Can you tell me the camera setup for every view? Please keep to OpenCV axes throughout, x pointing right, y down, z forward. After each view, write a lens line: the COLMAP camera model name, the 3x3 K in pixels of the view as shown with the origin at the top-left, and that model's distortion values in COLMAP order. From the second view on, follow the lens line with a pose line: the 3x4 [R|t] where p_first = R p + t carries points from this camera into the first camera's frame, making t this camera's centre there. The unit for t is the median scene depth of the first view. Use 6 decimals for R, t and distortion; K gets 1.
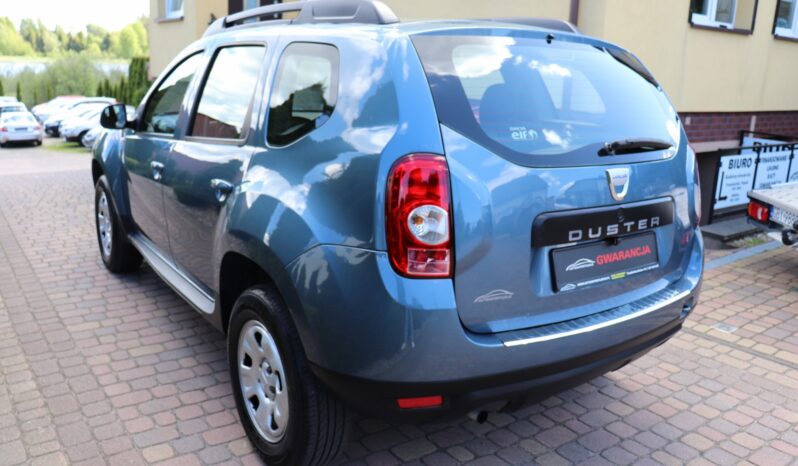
lens RADIAL K [[654.5, 0, 393.4], [0, 654.5, 232.5], [0, 0, 1]] dist [-0.161994, 0.117444]
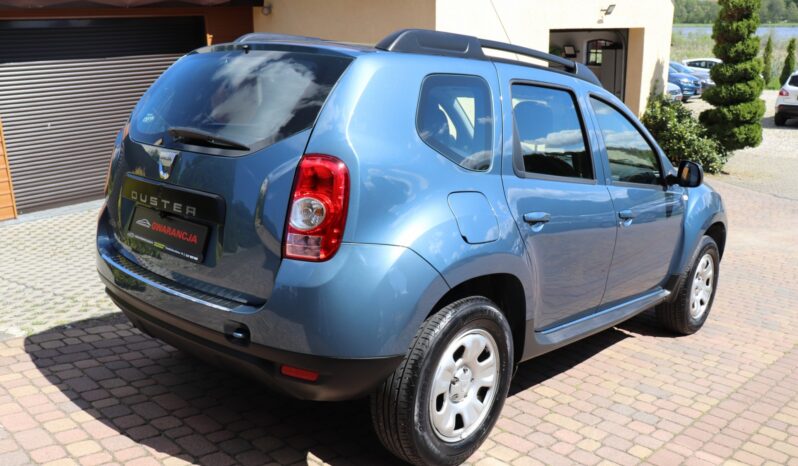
lens RADIAL K [[714.6, 0, 391.6], [0, 714.6, 233.9], [0, 0, 1]] dist [-0.138636, 0.095382]
pose [[0.238972, 0.162226, -0.957379, 1.738510], [-0.295038, 0.951463, 0.087579, -0.194557], [0.925119, 0.261535, 0.275236, 1.087249]]
